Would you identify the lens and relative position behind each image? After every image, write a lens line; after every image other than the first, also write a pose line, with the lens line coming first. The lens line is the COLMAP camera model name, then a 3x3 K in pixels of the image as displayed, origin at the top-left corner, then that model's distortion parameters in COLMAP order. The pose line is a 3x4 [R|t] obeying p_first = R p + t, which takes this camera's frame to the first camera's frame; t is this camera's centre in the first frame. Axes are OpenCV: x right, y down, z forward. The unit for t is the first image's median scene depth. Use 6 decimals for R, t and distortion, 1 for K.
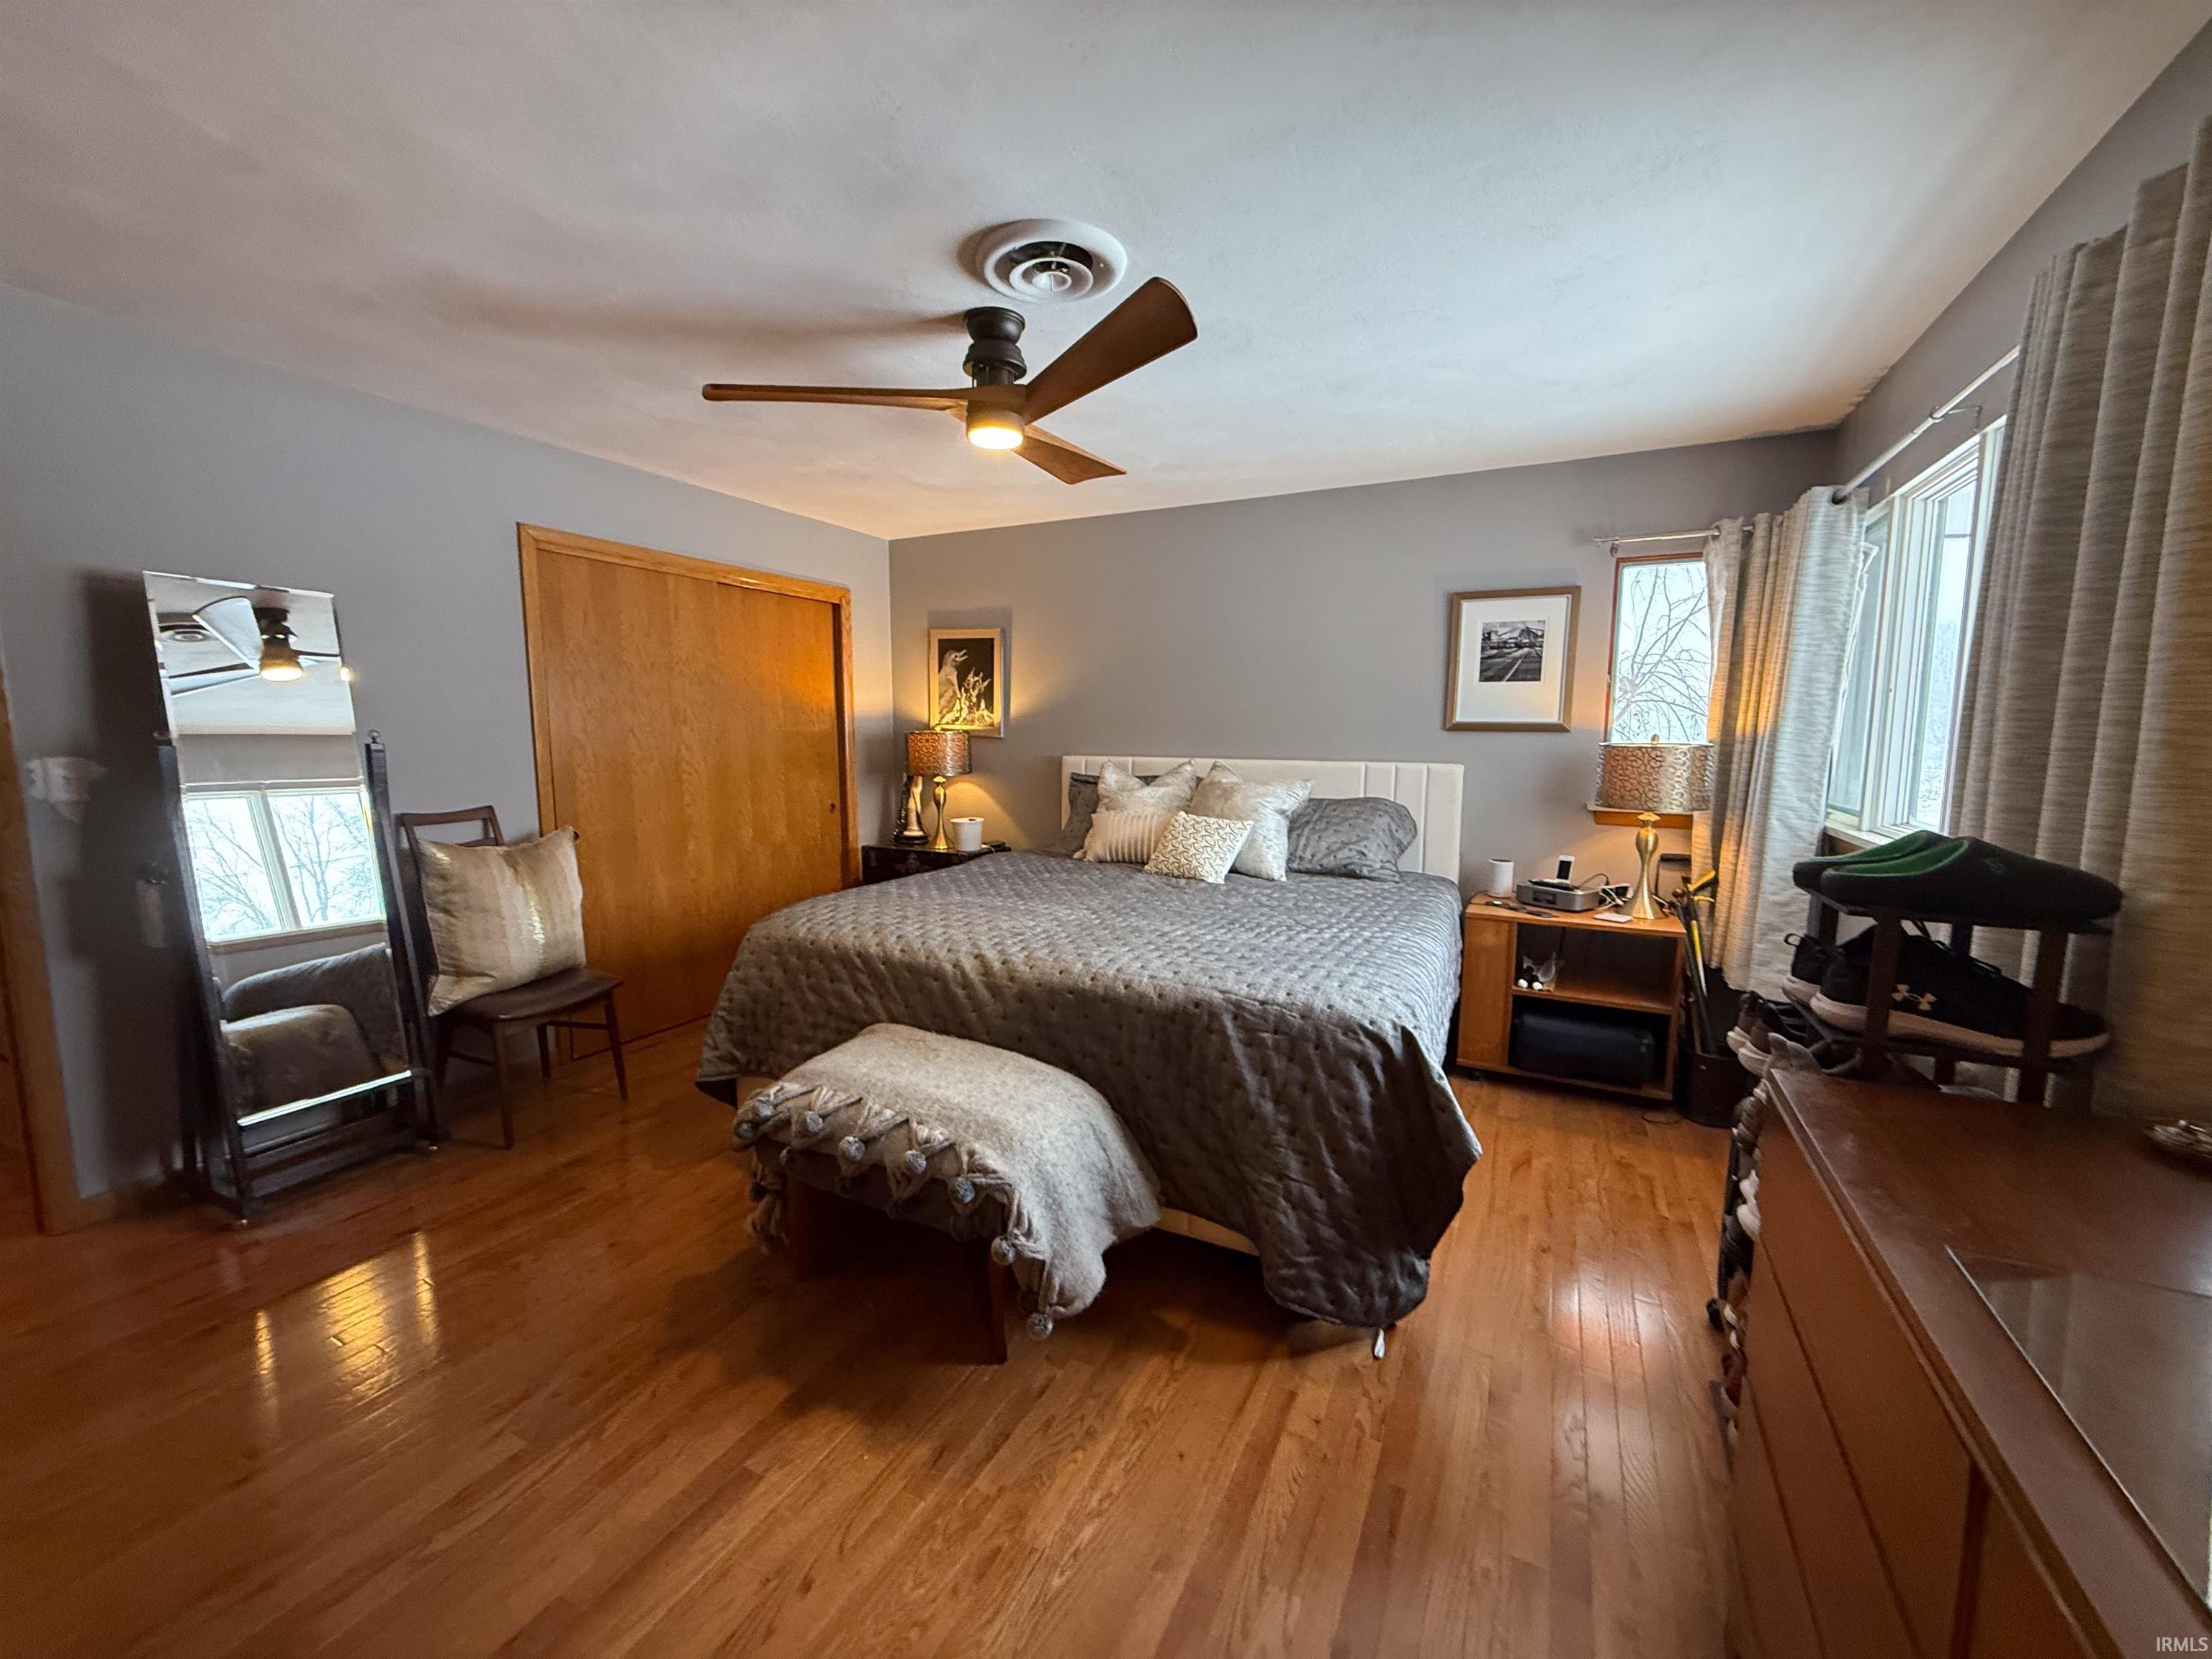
lens RADIAL K [[878.4, 0, 1104.7], [0, 878.4, 836.1], [0, 0, 1]] dist [0.000799, -0.000132]
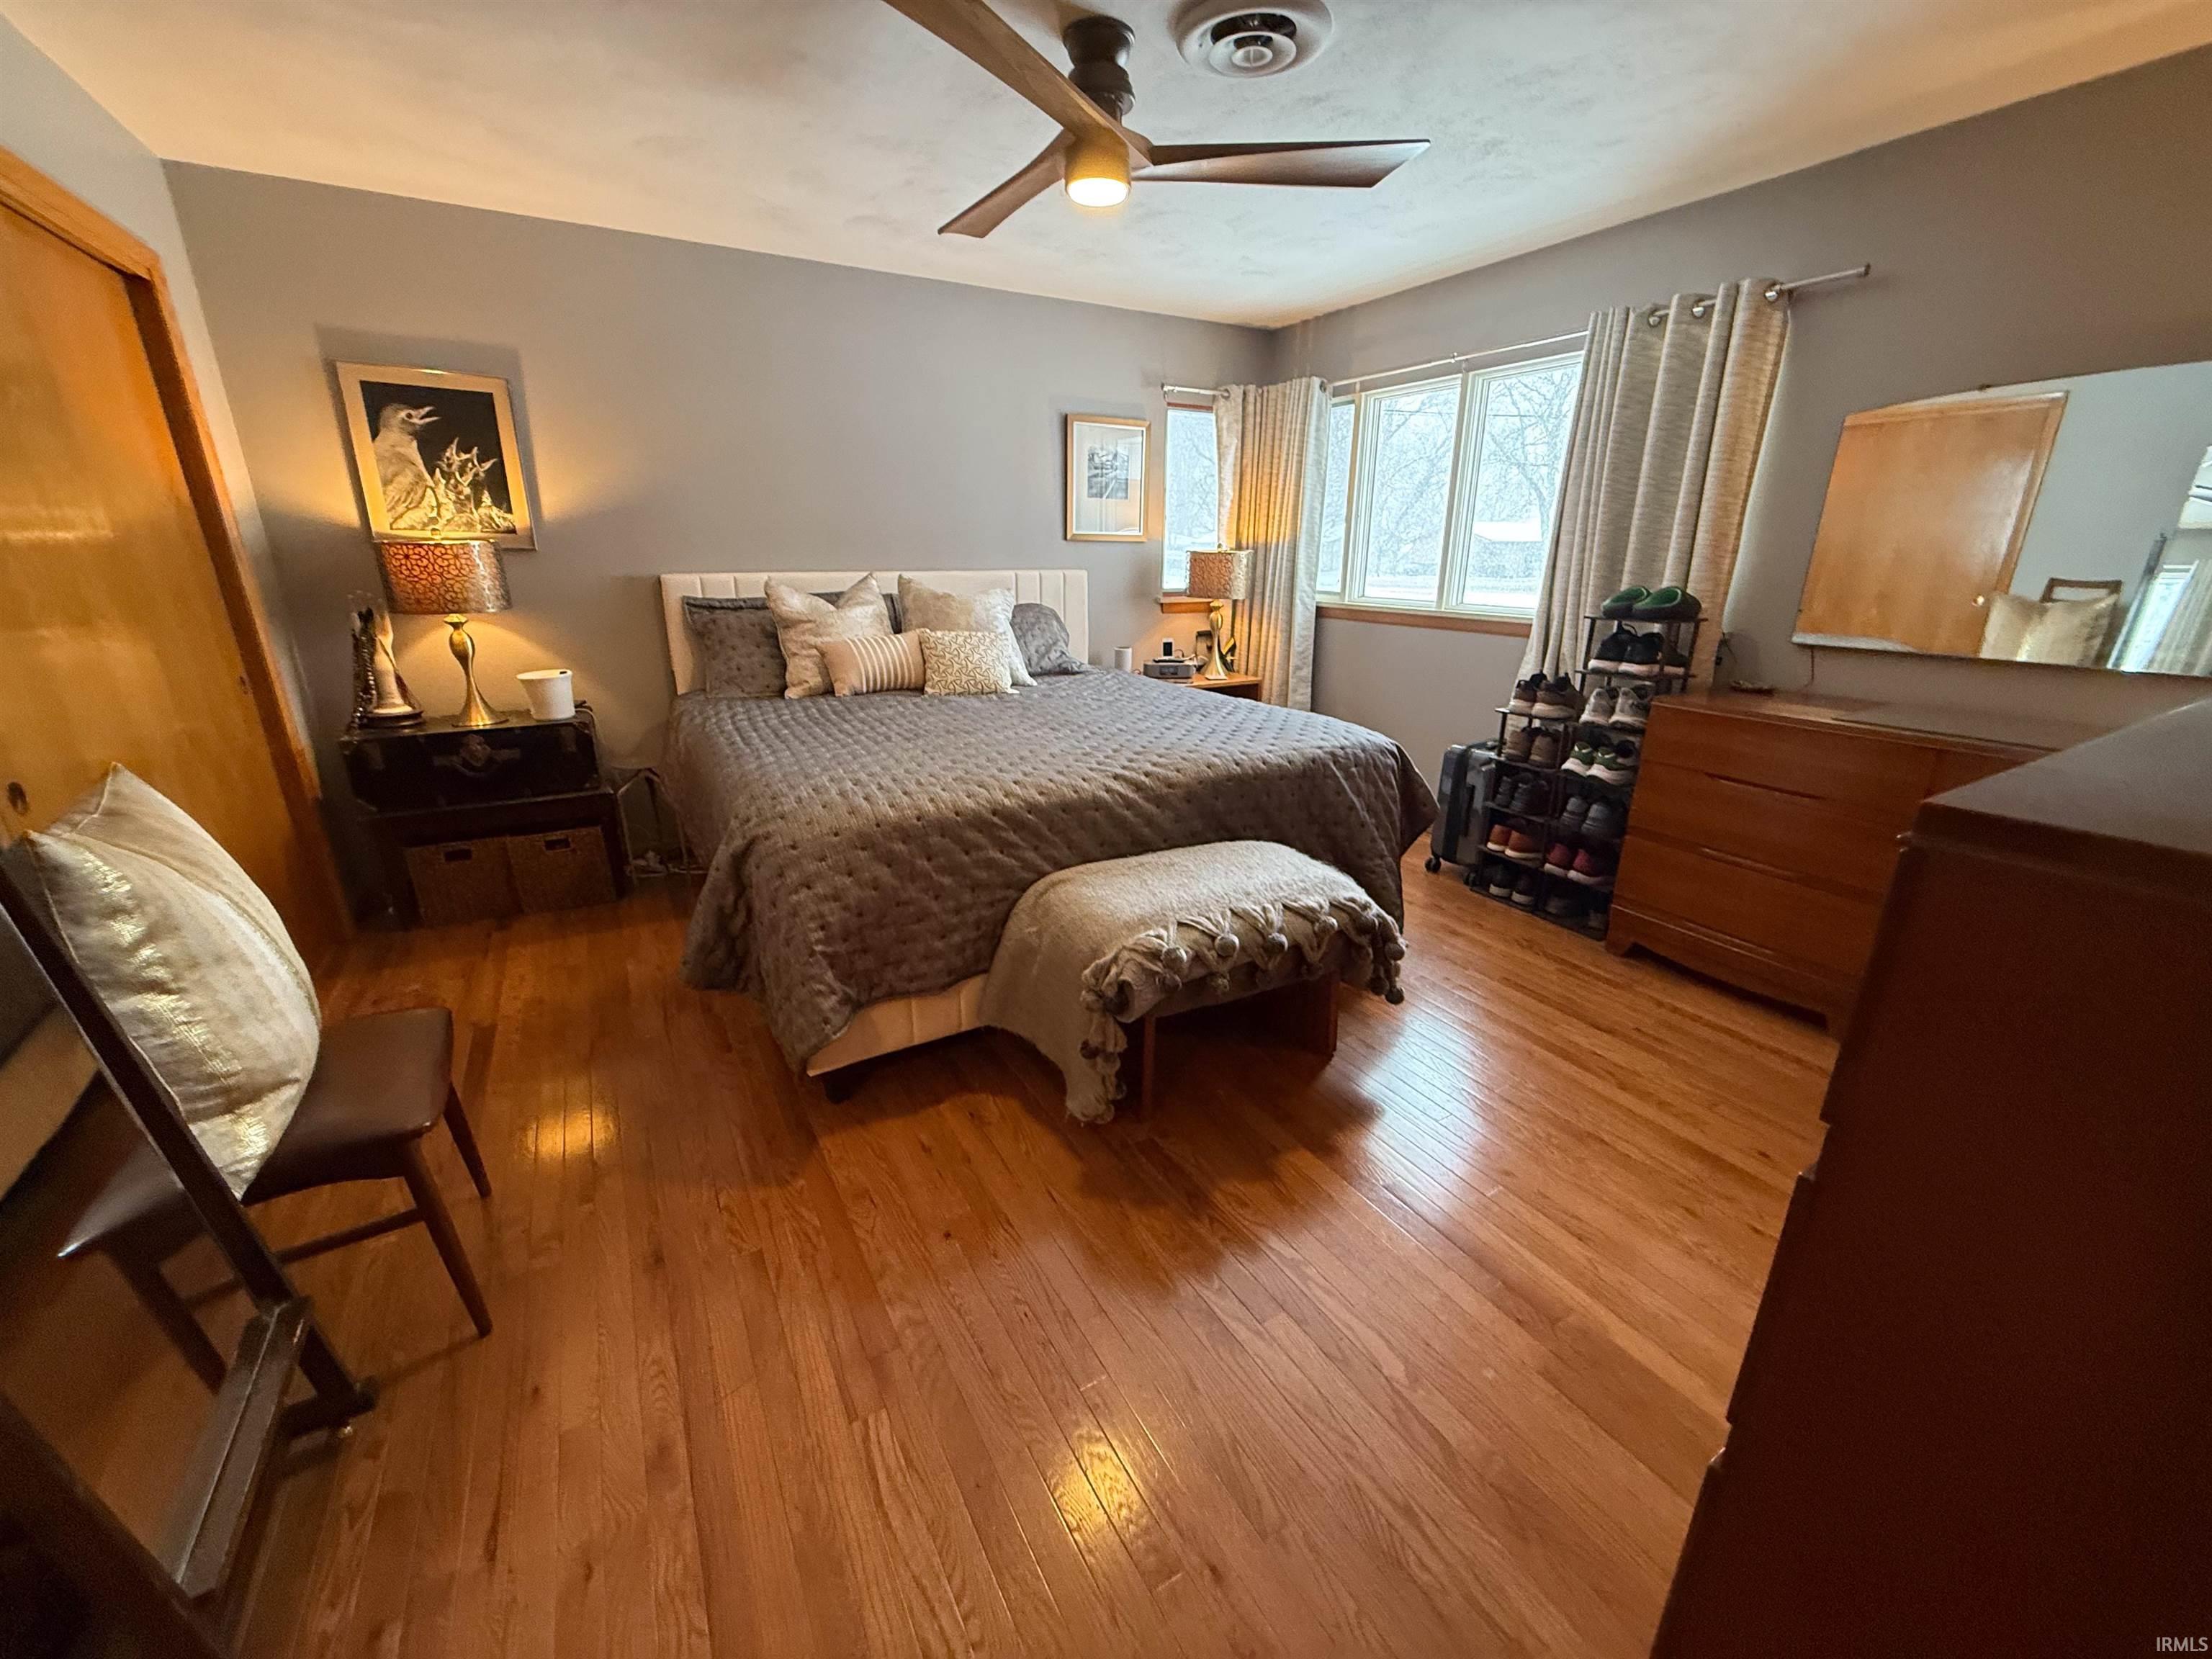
lens RADIAL K [[878.4, 0, 1104.7], [0, 878.4, 836.1], [0, 0, 1]] dist [0.000799, -0.000132]
pose [[0.545358, -0.266733, 0.794631, -0.628070], [0.099412, 0.961908, 0.254656, -0.035417], [-0.832287, -0.059883, 0.551101, 0.298001]]
